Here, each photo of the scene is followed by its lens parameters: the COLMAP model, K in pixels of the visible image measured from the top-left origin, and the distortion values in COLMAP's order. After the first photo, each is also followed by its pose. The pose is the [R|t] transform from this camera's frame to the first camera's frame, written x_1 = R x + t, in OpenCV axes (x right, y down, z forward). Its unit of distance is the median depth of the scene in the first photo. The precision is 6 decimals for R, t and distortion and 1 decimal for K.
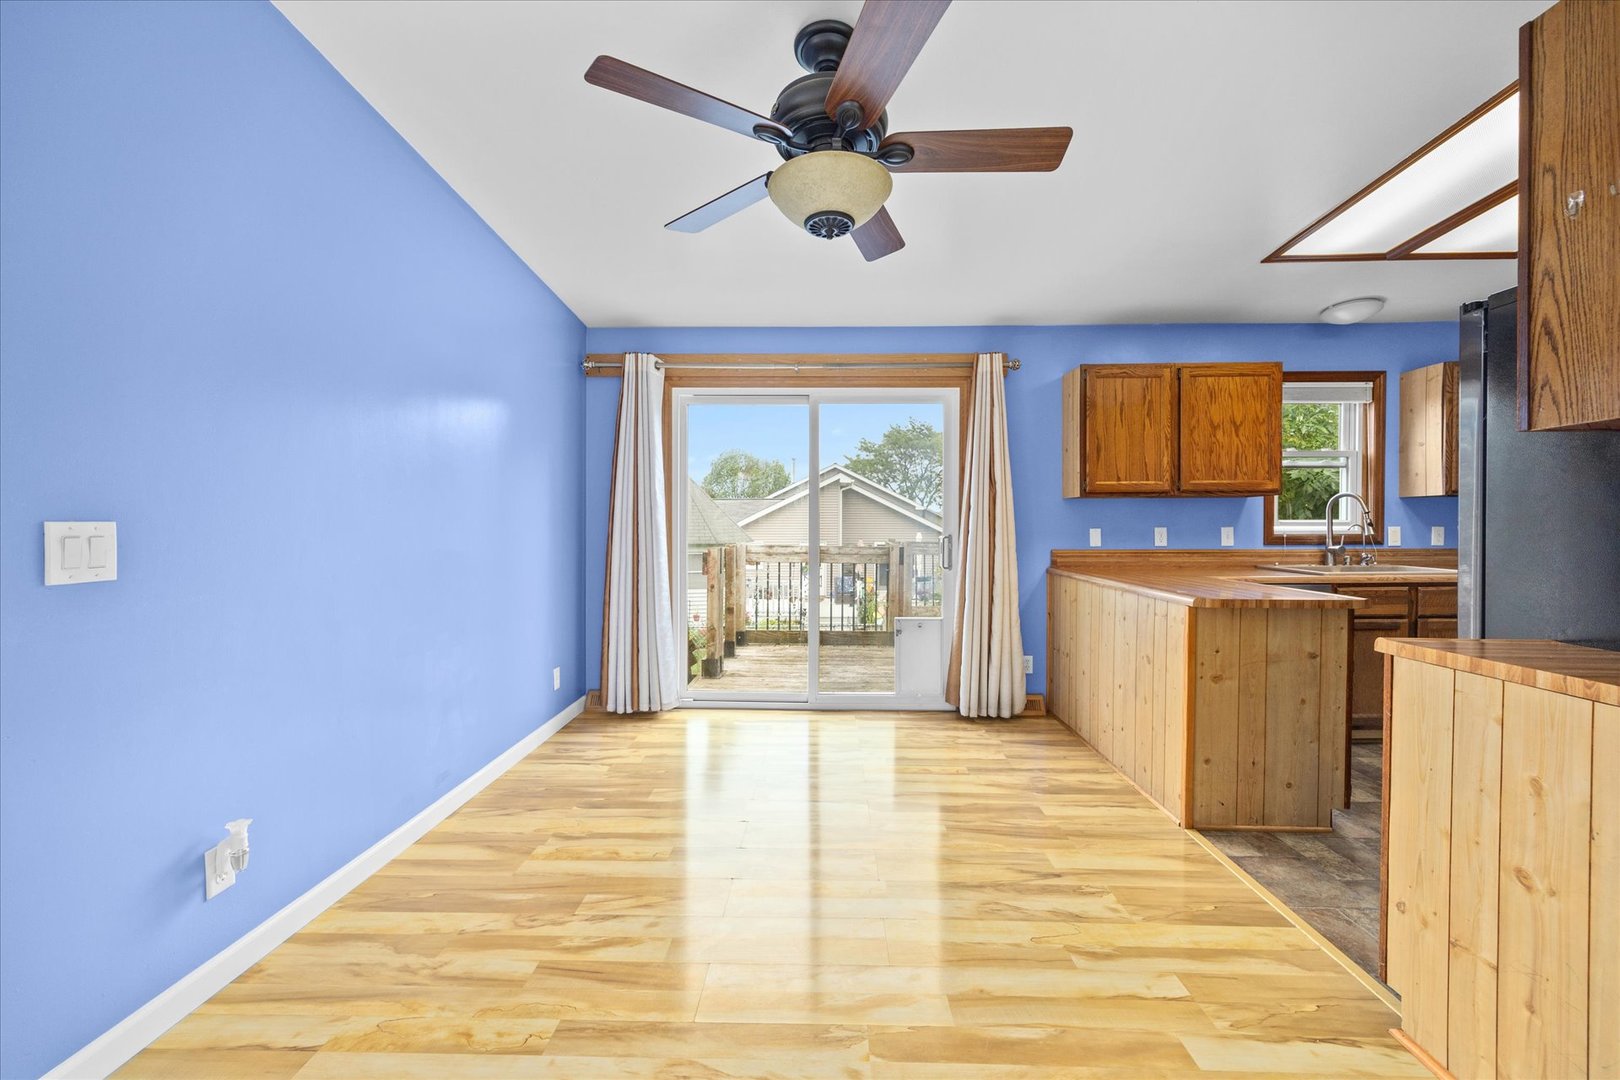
lens RADIAL K [[655.0, 0, 810.2], [0, 655.0, 526.8], [0, 0, 1]] dist [0.000684, -0.000022]
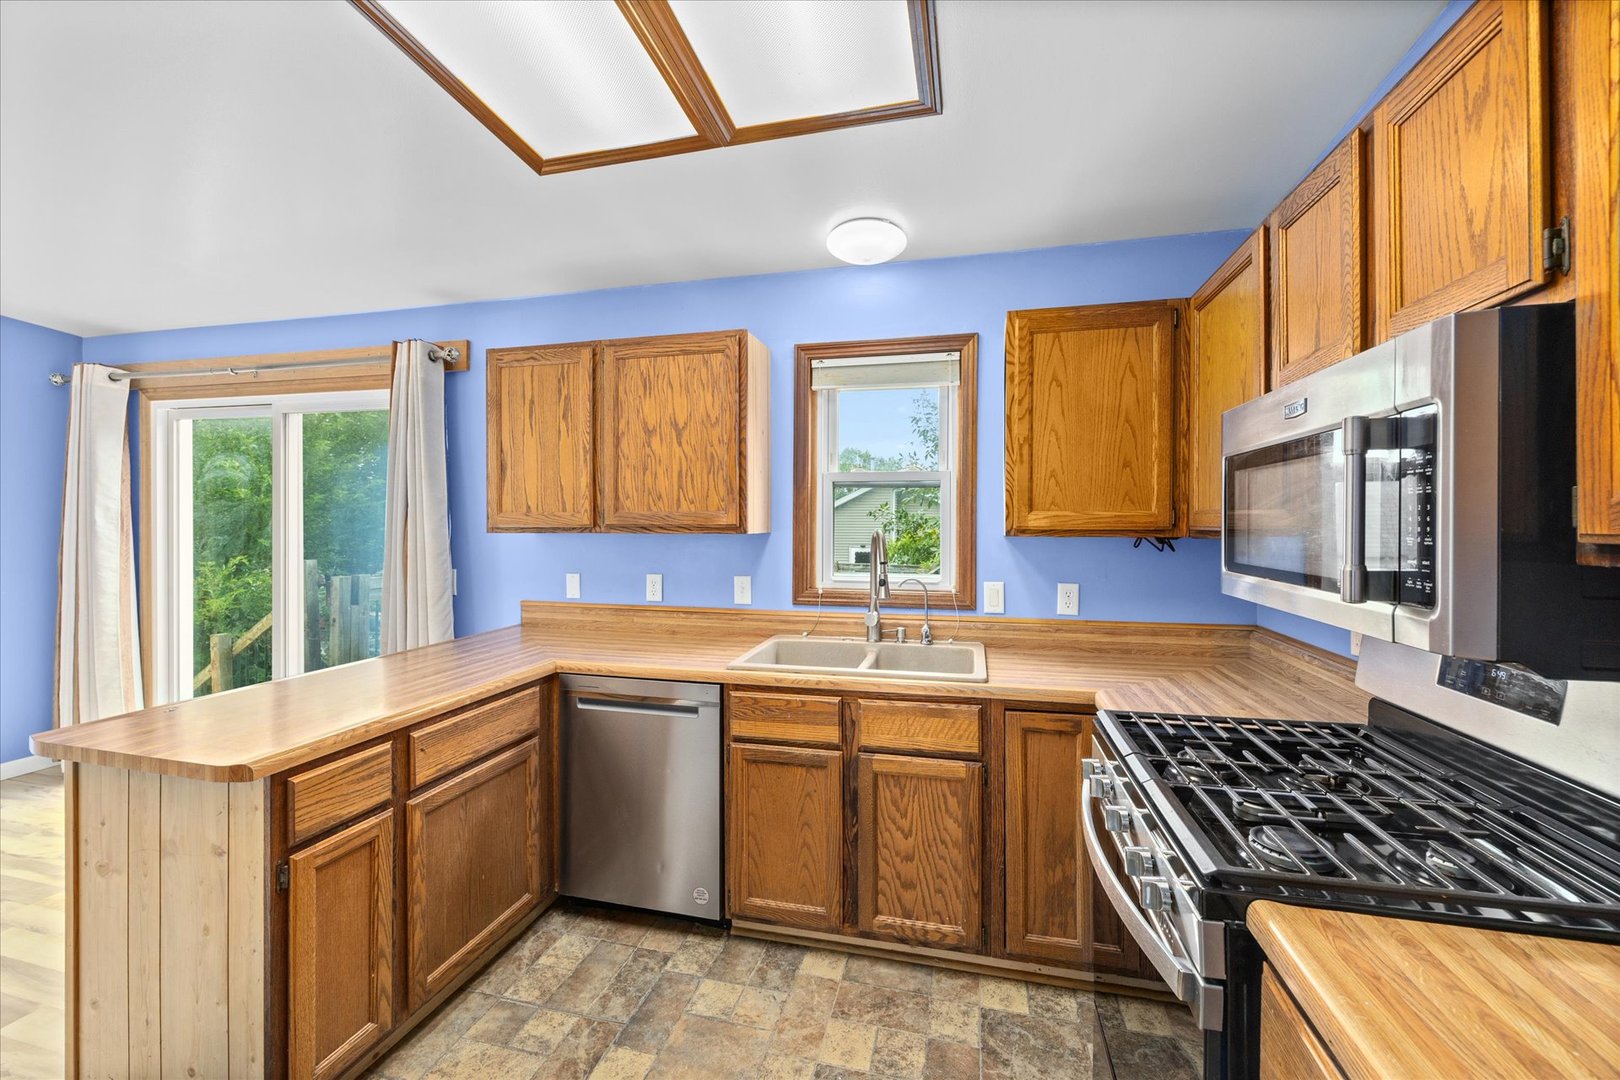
lens RADIAL K [[655.0, 0, 810.2], [0, 655.0, 526.8], [0, 0, 1]] dist [0.000684, -0.000022]
pose [[0.973452, 0.006224, -0.228806, 0.930780], [-0.005351, 0.999976, 0.004435, -0.058586], [0.228828, -0.003093, 0.973462, 0.381008]]
